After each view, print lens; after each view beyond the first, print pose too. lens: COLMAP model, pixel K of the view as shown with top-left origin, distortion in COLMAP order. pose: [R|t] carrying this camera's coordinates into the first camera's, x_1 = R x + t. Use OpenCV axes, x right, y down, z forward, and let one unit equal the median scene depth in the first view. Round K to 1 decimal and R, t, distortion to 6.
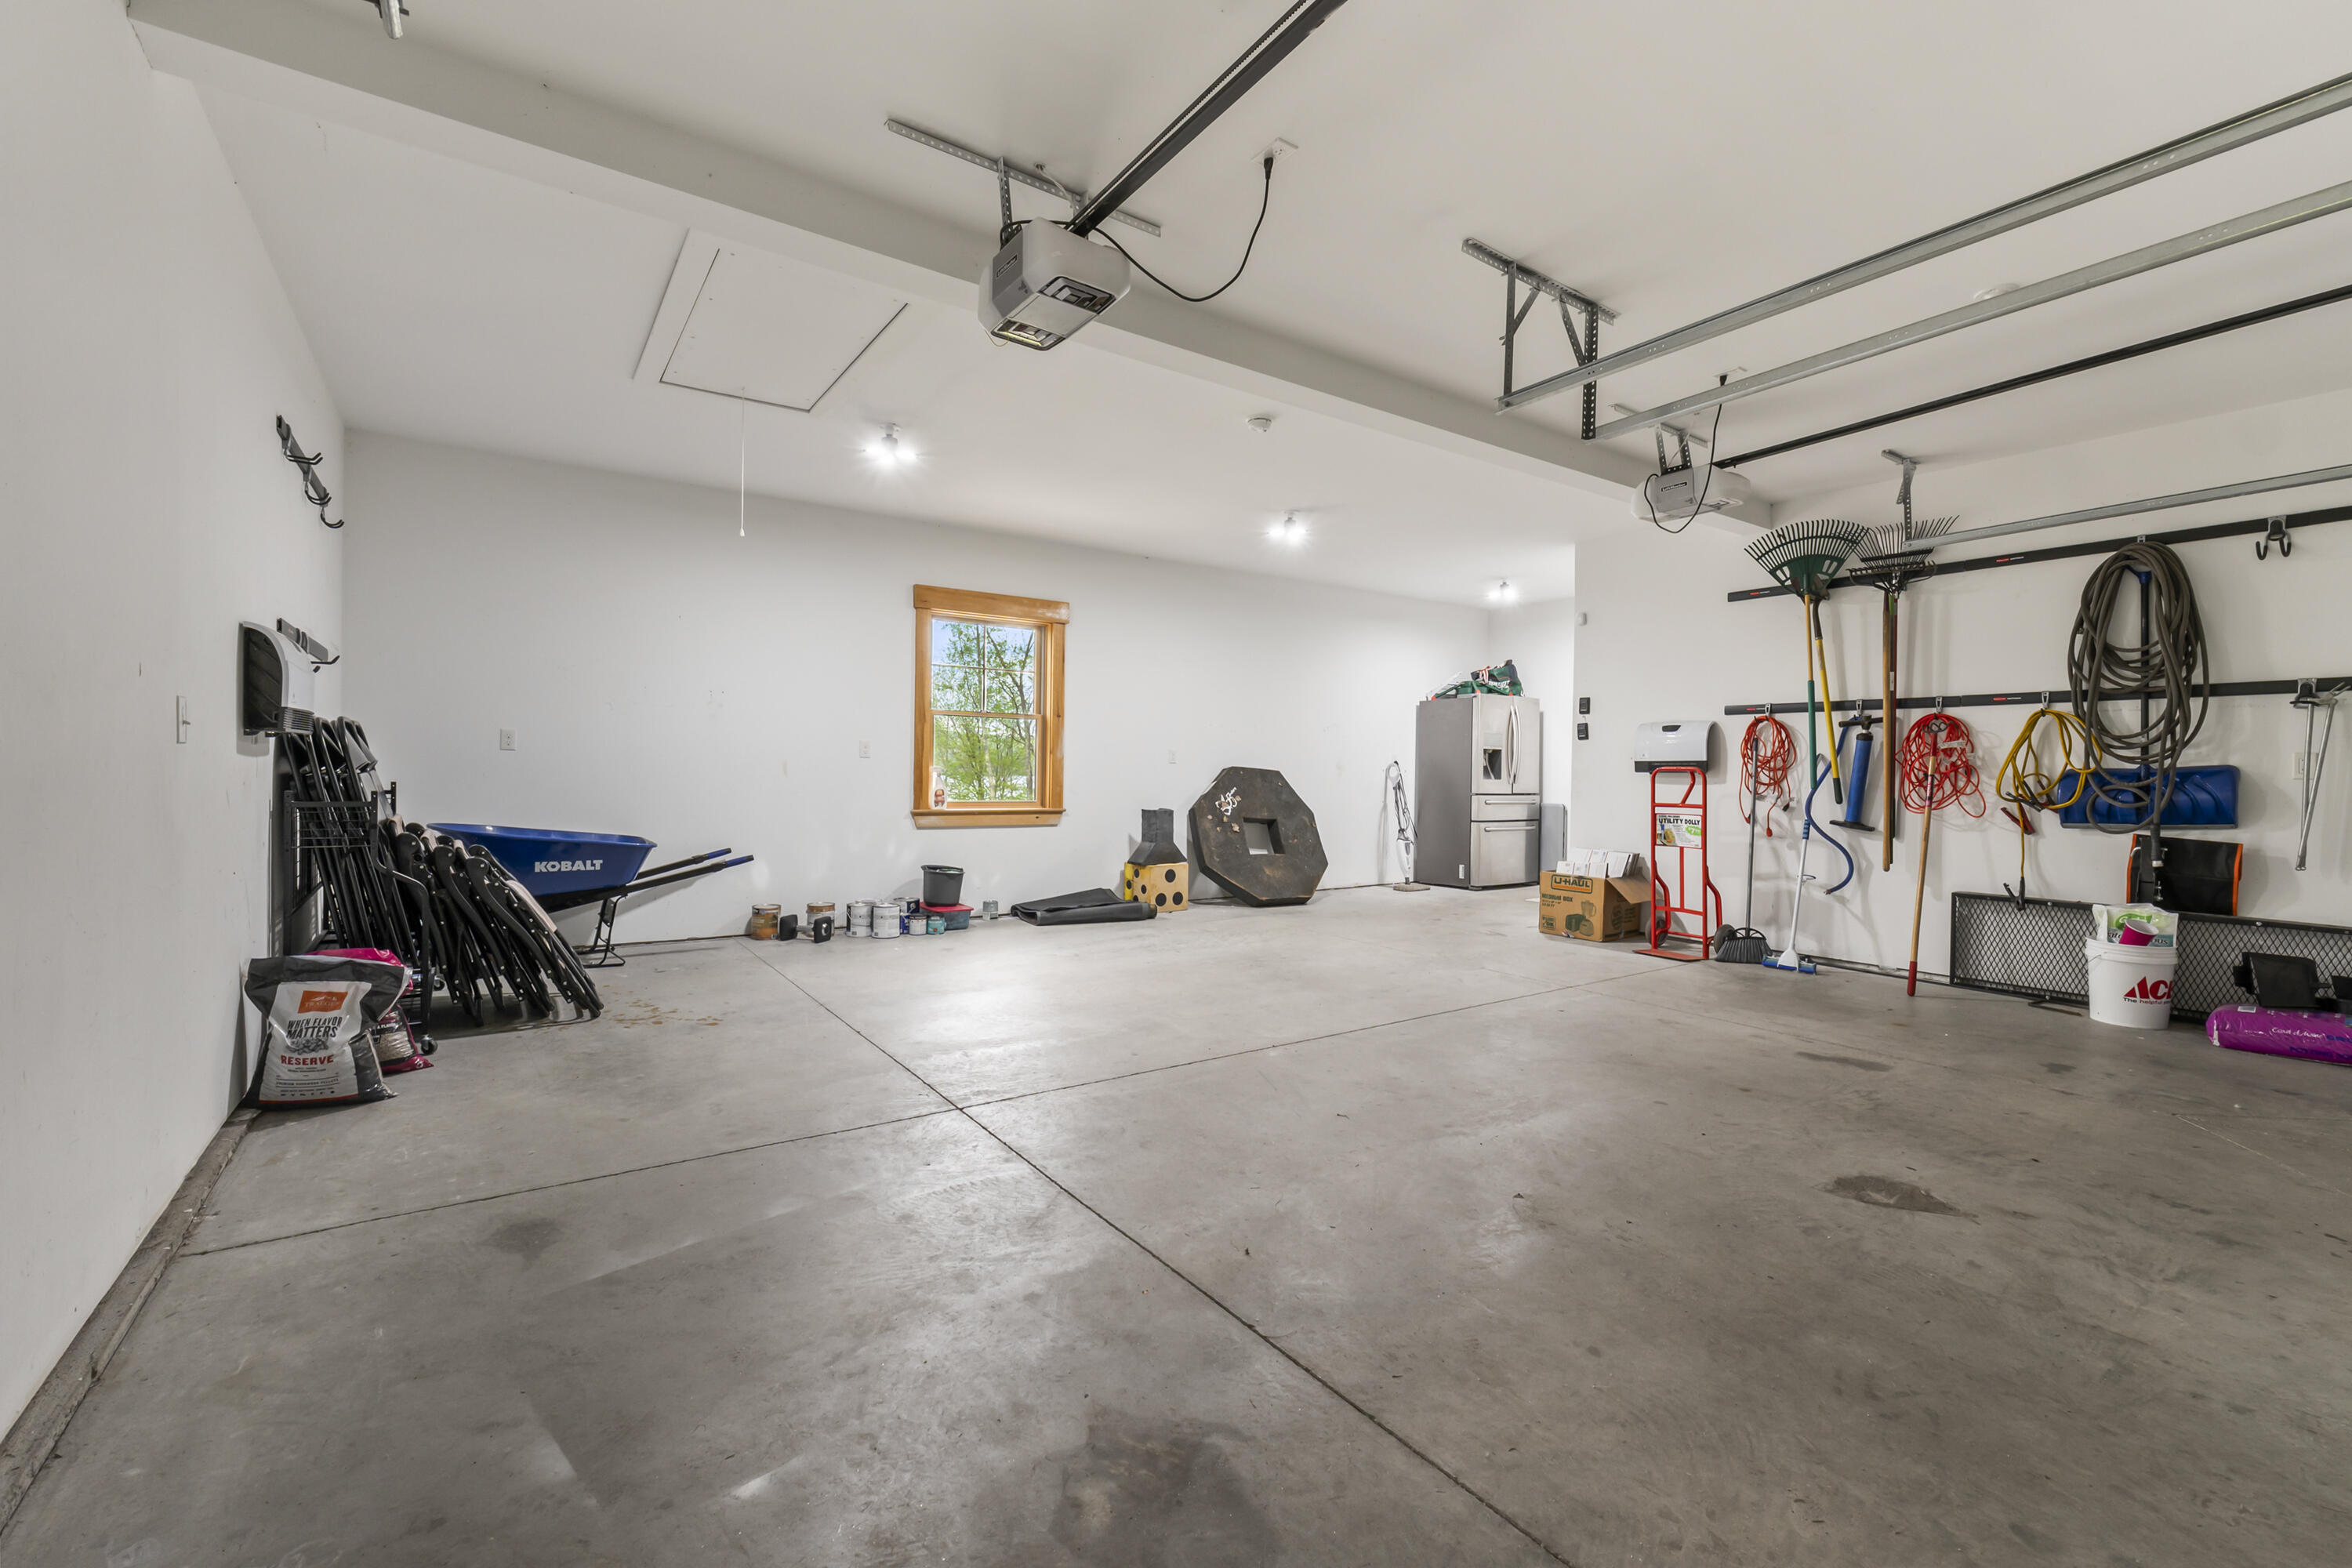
lens RADIAL K [[990.2, 0, 1176.0], [0, 990.2, 784.0], [0, 0, 1]] dist [-0.002001, -0.000290]
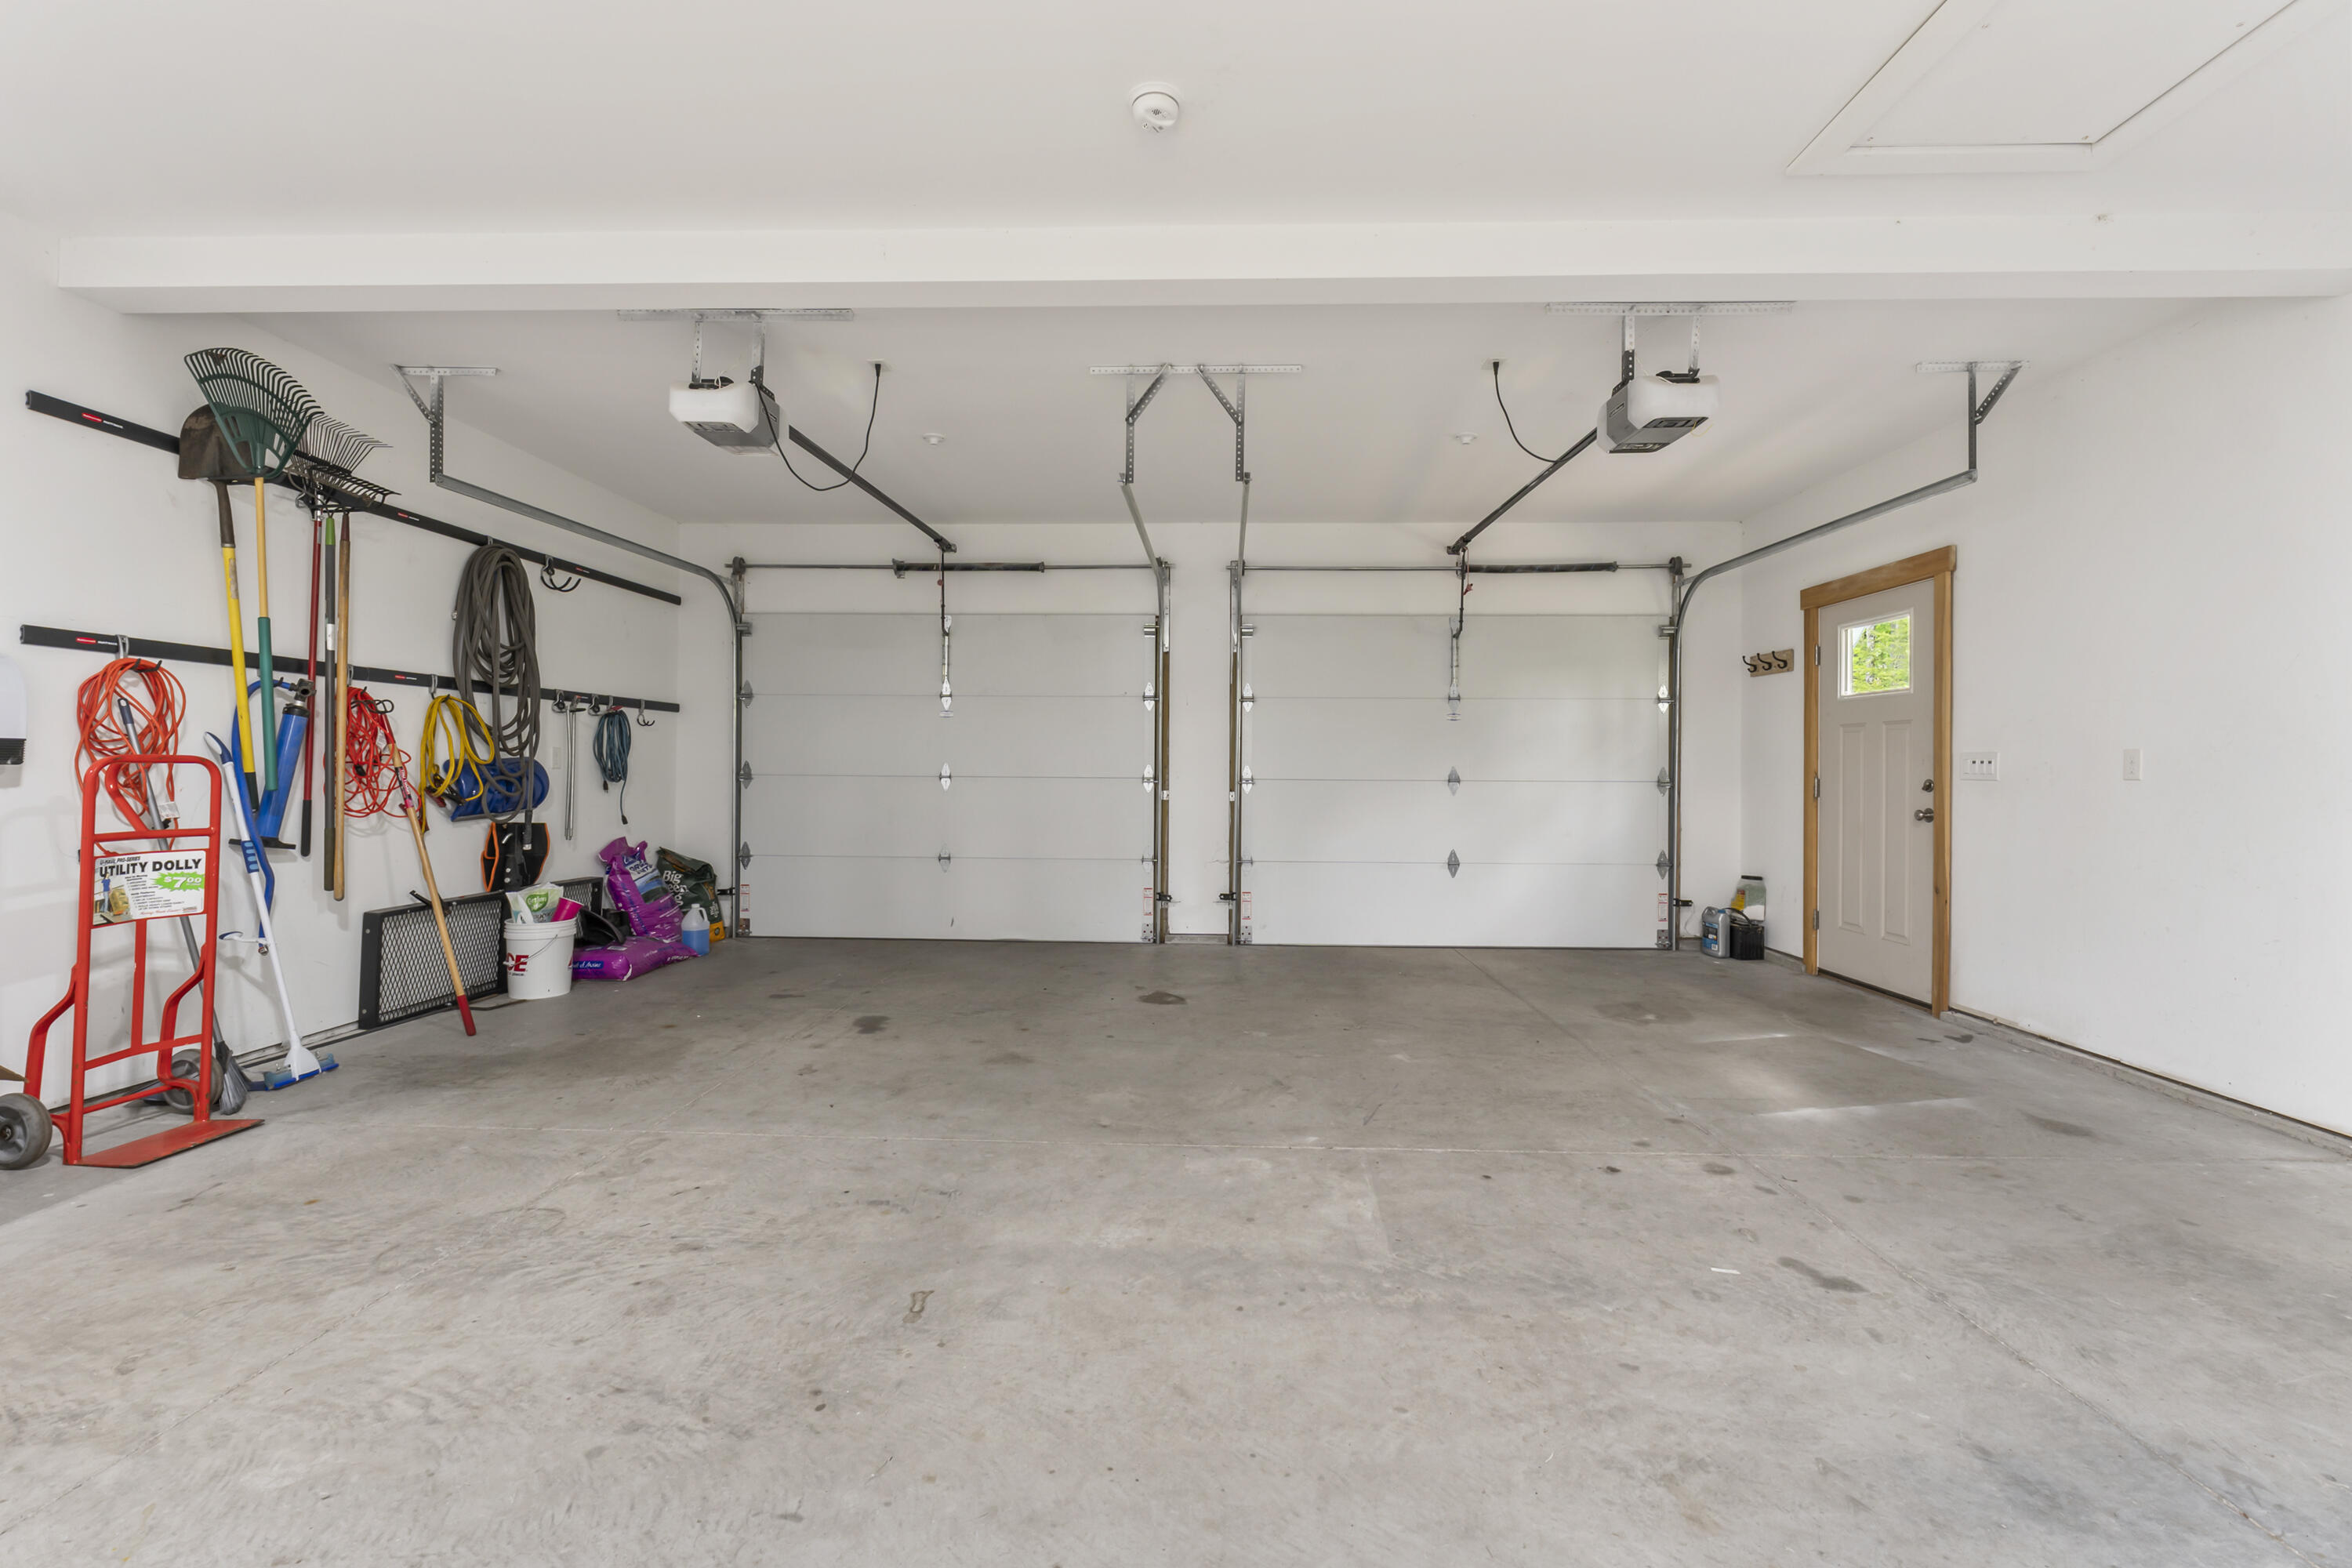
lens RADIAL K [[990.2, 0, 1176.0], [0, 990.2, 784.0], [0, 0, 1]] dist [-0.002001, -0.000290]
pose [[-0.799396, -0.026445, 0.600223, -0.209223], [-0.009698, 0.999469, 0.031119, -0.026329], [-0.600727, 0.019056, -0.799227, 1.240306]]
